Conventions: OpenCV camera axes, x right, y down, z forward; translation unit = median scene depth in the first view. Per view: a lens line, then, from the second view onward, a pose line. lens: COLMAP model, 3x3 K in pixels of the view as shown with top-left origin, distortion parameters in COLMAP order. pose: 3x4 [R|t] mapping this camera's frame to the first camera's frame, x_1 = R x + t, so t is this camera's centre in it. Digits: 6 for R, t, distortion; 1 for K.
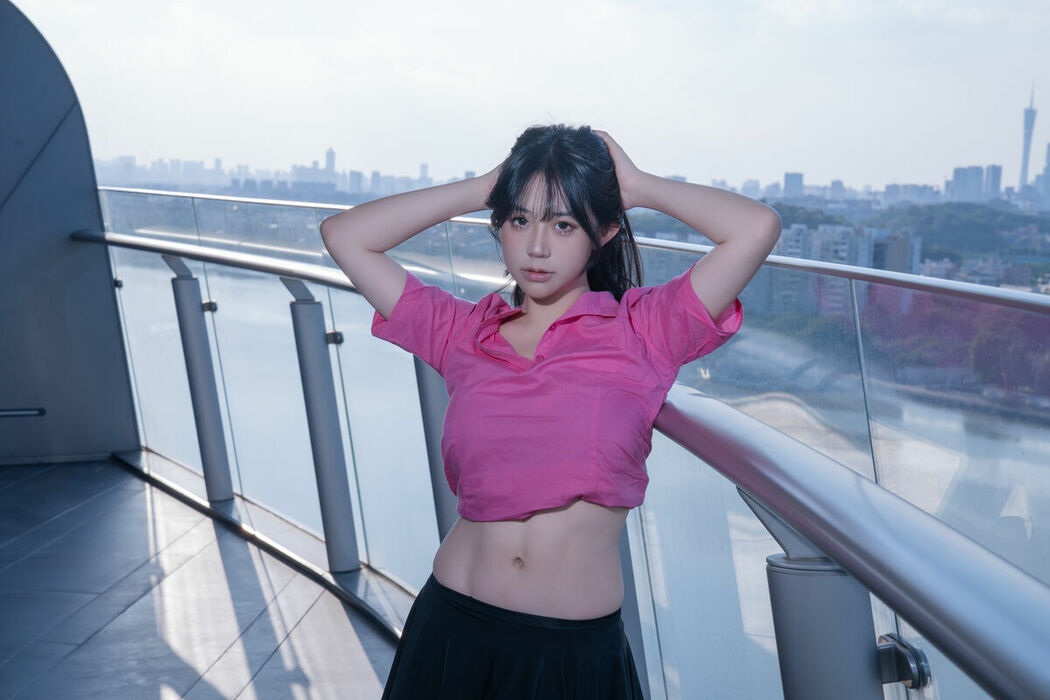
lens RADIAL K [[1737.7, 0, 531.7], [0, 1737.7, 344.6], [0, 0, 1]] dist [0.344556, 0.000000]
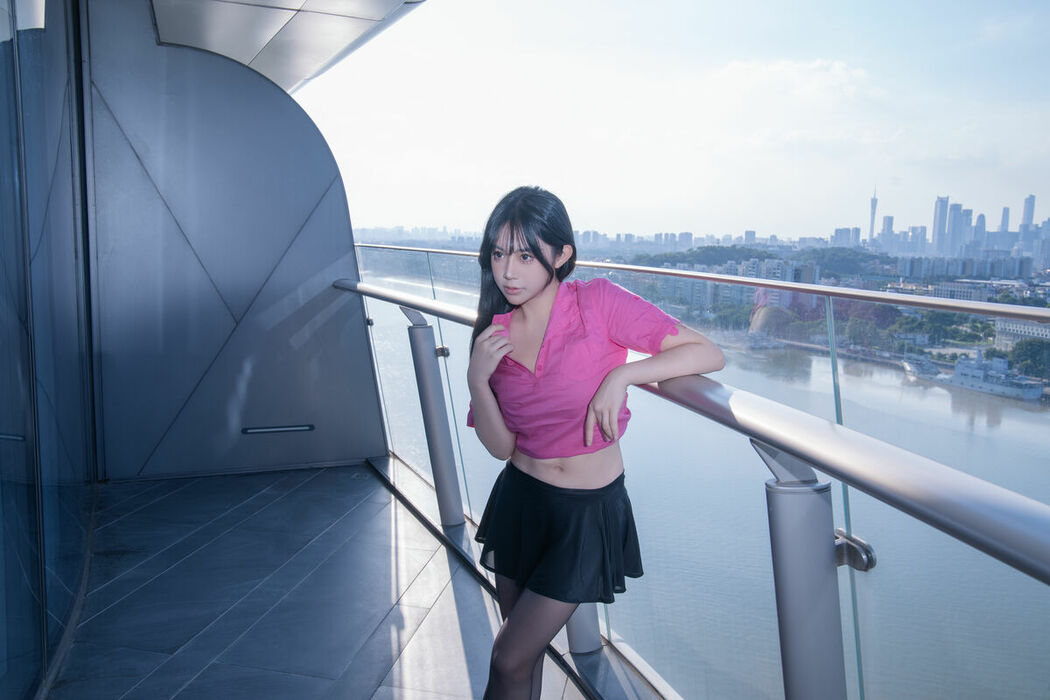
lens RADIAL K [[891.1, 0, 528.2], [0, 891.1, 353.1], [0, 0, 1]] dist [-0.048009, 0.003798]
pose [[0.996581, 0.002578, -0.082582, -0.072442], [0.000507, 0.999304, 0.037309, -0.035415], [0.082621, -0.037223, 0.995886, 0.389686]]
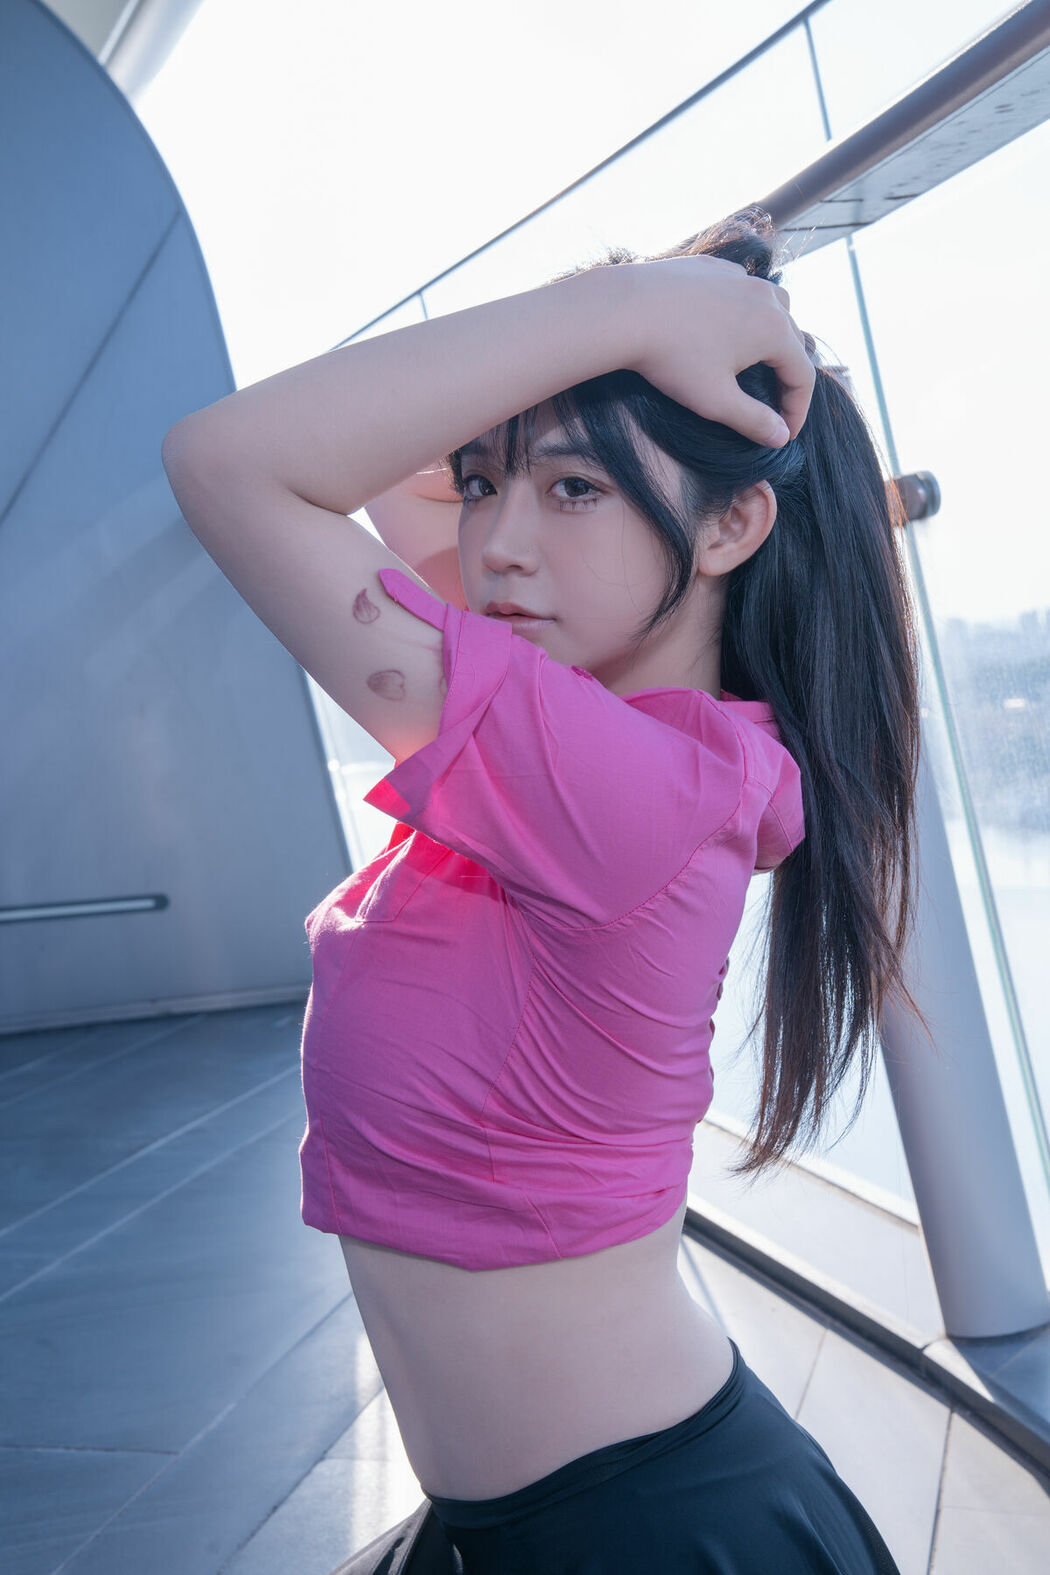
lens RADIAL K [[2073.3, 0, 524.9], [0, 2073.3, 789.8], [0, 0, 1]] dist [0.199492, 0.000000]
pose [[0.980689, -0.083000, -0.177089, -0.083887], [0.077107, 0.996224, -0.039914, 0.036399], [0.179733, 0.025488, 0.983385, 0.476212]]
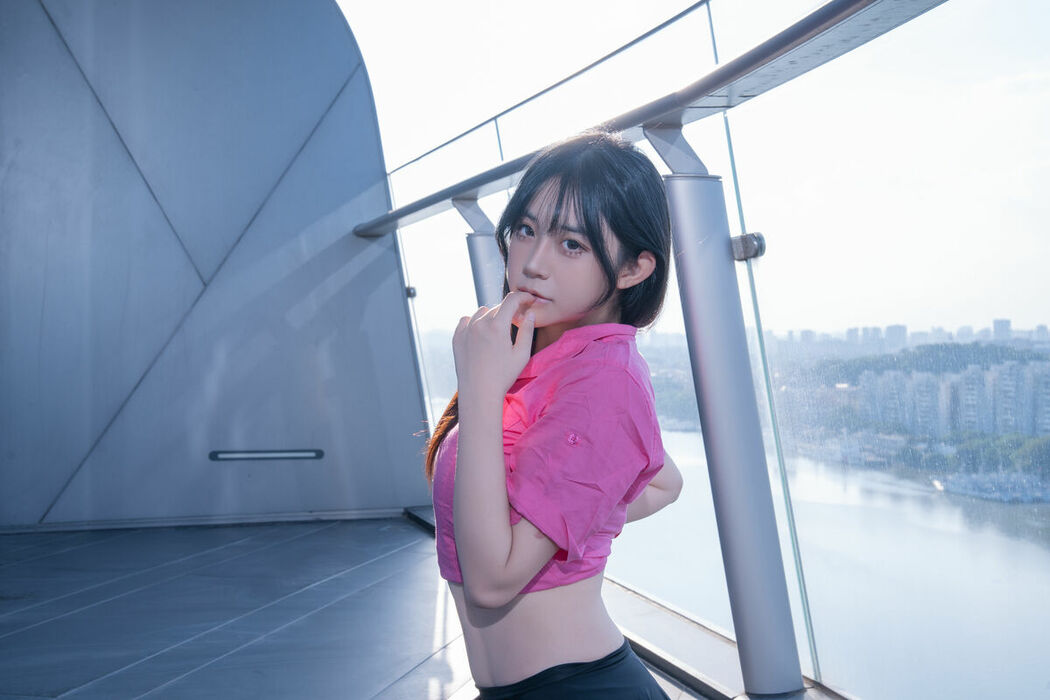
lens RADIAL K [[1314.9, 0, 524.6], [0, 1314.9, 350.2], [0, 0, 1]] dist [0.165020, 0.000000]
pose [[0.983351, -0.029017, -0.179386, -0.077475], [0.012382, 0.995574, -0.093166, 0.046076], [0.181296, 0.089394, 0.979357, 0.428405]]
